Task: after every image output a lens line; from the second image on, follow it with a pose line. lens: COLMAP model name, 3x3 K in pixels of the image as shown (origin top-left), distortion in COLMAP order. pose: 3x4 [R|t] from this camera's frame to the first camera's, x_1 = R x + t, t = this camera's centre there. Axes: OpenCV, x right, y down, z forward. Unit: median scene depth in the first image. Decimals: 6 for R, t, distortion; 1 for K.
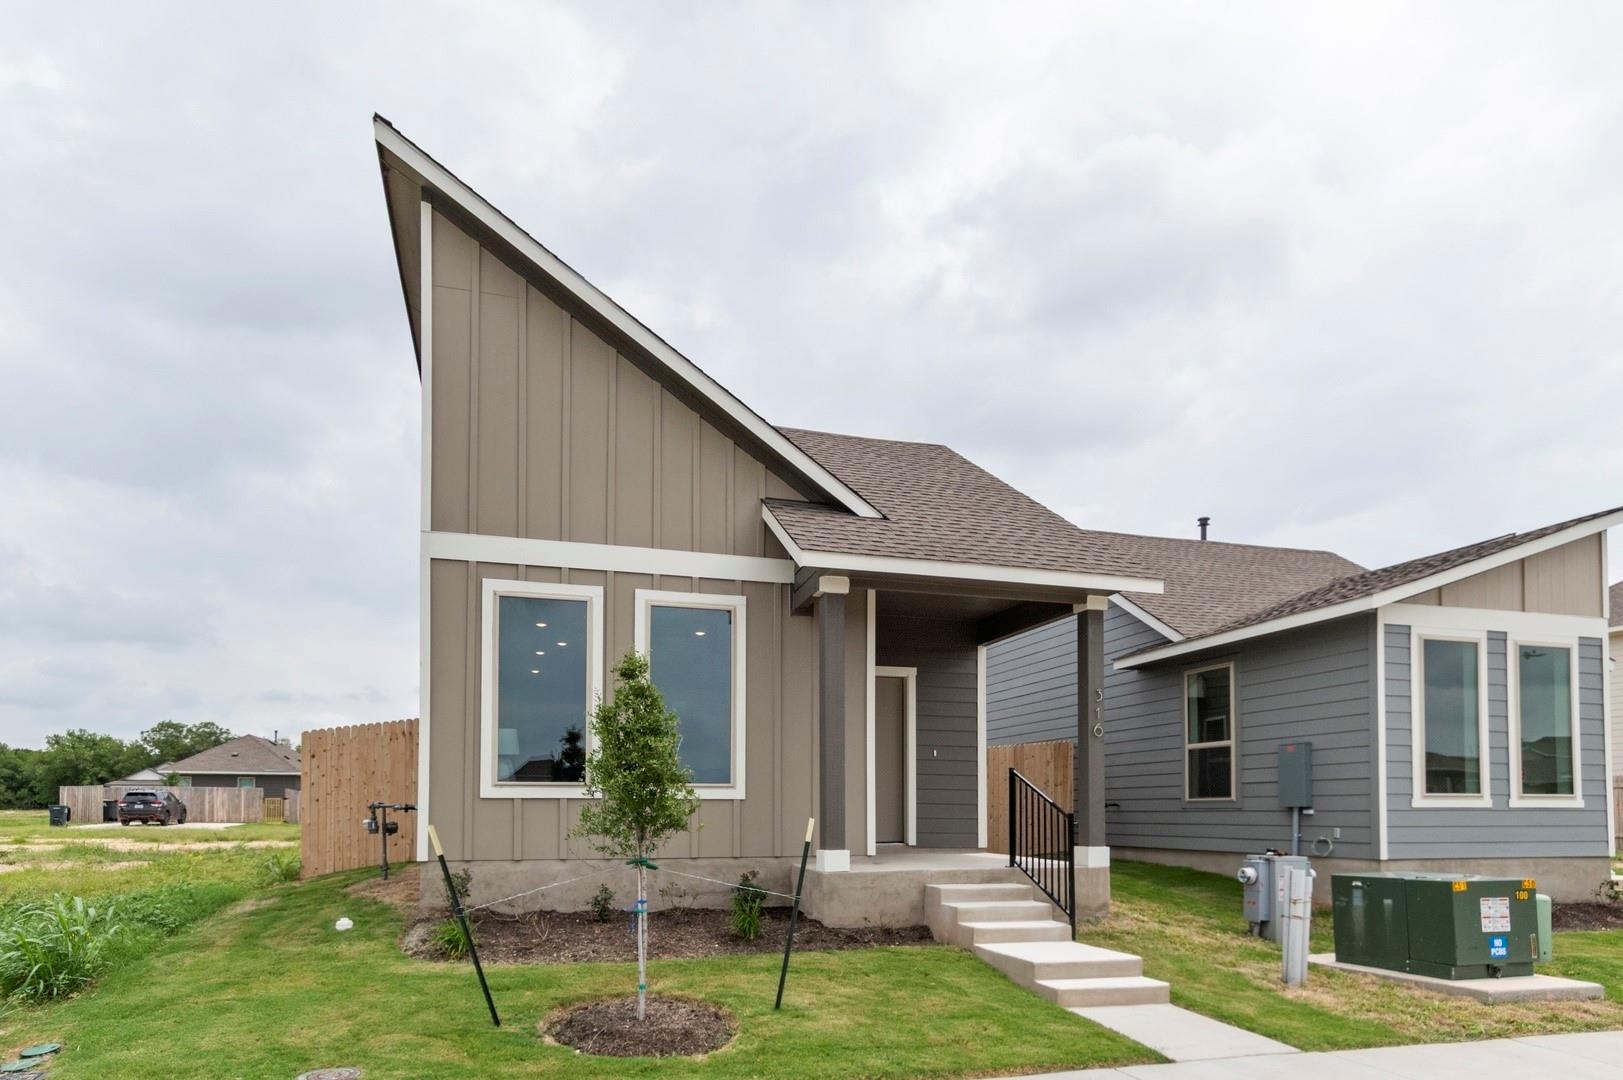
lens RADIAL K [[868.4, 0, 845.1], [0, 868.4, 552.4], [0, 0, 1]] dist [0.002139, 0.001648]
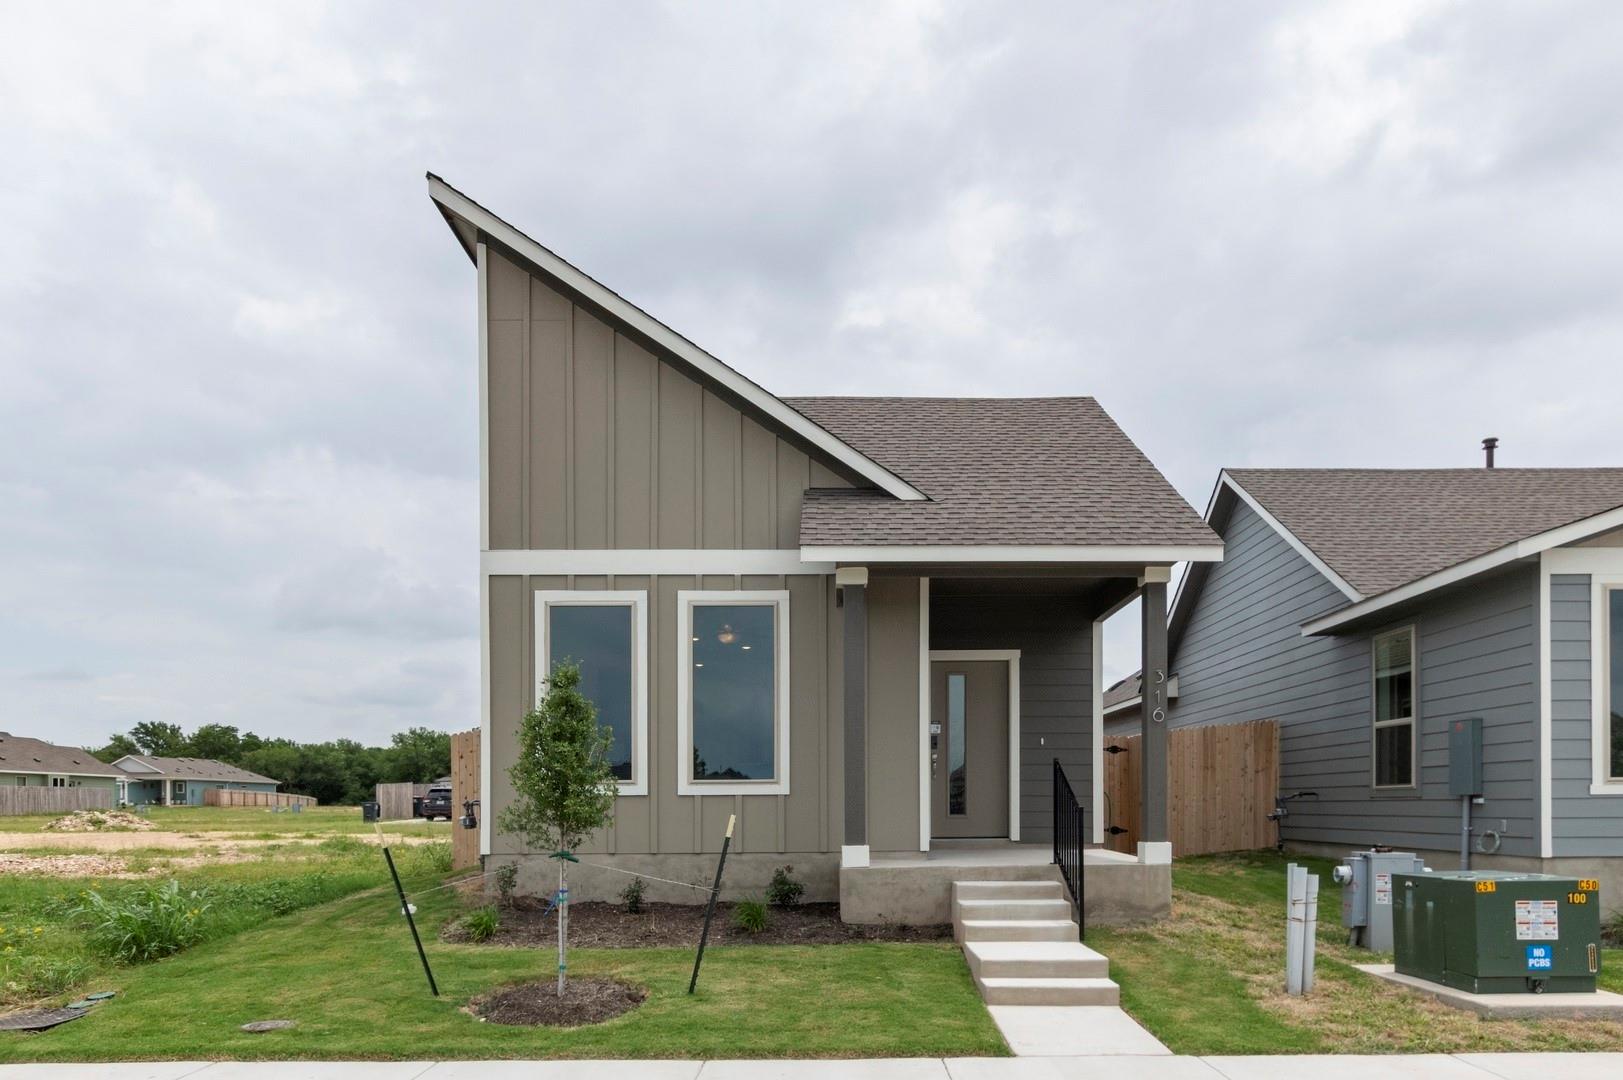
lens RADIAL K [[942.2, 0, 836.0], [0, 942.2, 517.9], [0, 0, 1]] dist [-0.003675, 0.000641]
pose [[0.970708, -0.077217, -0.227515, 0.210565], [0.076083, 0.997006, -0.013765, -0.014859], [0.227897, -0.003949, 0.973677, -0.044259]]
